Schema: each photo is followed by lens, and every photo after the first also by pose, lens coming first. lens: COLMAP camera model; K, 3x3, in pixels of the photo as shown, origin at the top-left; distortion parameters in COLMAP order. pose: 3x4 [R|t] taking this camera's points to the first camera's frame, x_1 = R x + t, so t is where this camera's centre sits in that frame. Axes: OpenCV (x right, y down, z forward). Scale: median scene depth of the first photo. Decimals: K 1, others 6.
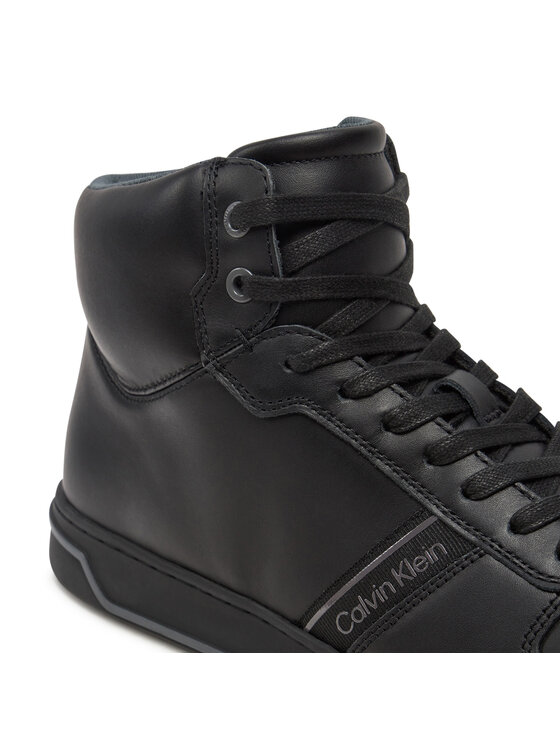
lens RADIAL K [[1209.4, 0, 280.0], [0, 1209.4, 373.0], [0, 0, 1]] dist [-0.040583, -0.042942]
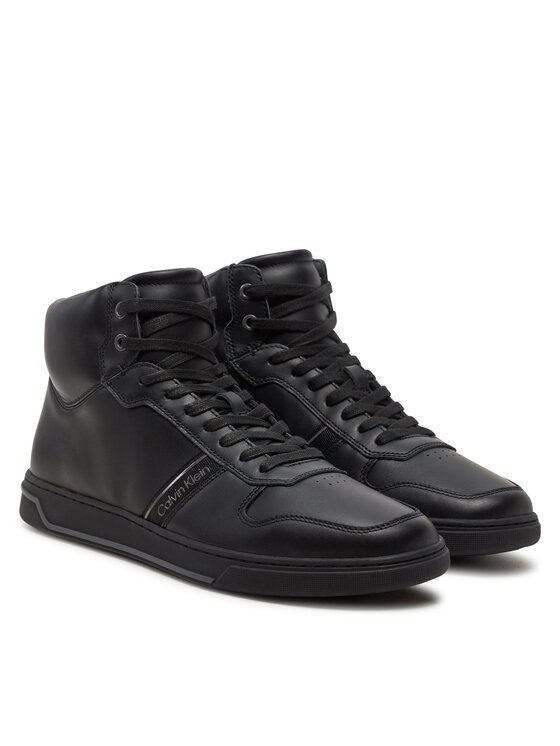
lens RADIAL K [[2195.1, 0, 280.0], [0, 2195.1, 373.0], [0, 0, 1]] dist [-0.867583, 0.192706]
pose [[0.995410, 0.034790, -0.089155, 0.561511], [-0.052582, 0.977190, -0.205754, 0.717369], [0.079963, 0.209497, 0.974534, -2.537010]]
